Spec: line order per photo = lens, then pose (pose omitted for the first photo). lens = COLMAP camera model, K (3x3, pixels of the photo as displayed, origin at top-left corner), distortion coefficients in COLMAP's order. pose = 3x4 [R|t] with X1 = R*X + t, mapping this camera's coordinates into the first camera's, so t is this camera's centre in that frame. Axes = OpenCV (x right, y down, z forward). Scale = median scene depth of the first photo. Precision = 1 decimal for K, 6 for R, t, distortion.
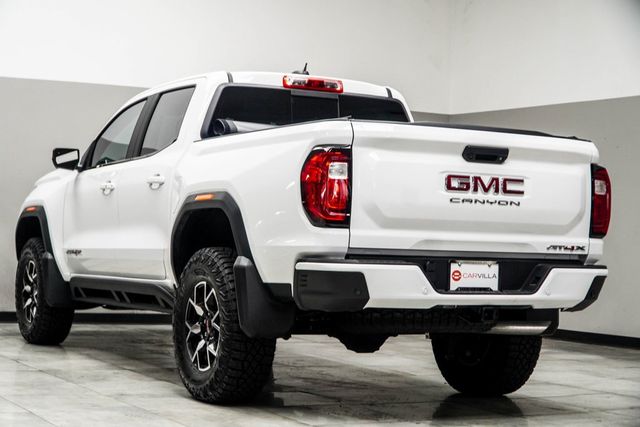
lens RADIAL K [[1224.9, 0, 315.3], [0, 1224.9, 212.3], [0, 0, 1]] dist [-0.119106, 0.000000]
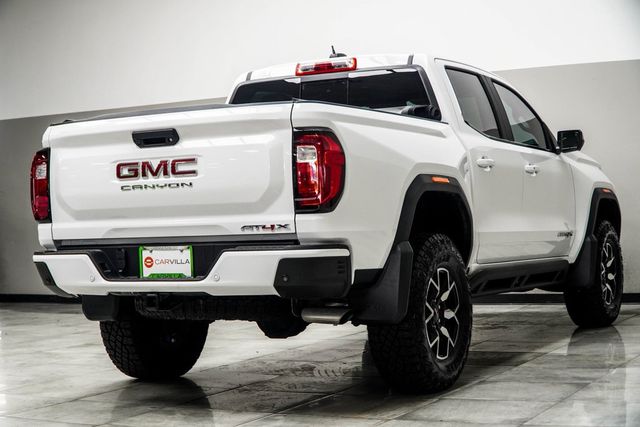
lens RADIAL K [[1201.0, 0, 320.5], [0, 1201.0, 211.7], [0, 0, 1]] dist [-0.308051, 0.000000]
pose [[0.554502, -0.059002, -0.830088, 0.996842], [0.070765, 0.997214, -0.023610, 0.043301], [0.829168, -0.045649, 0.557133, 0.574103]]
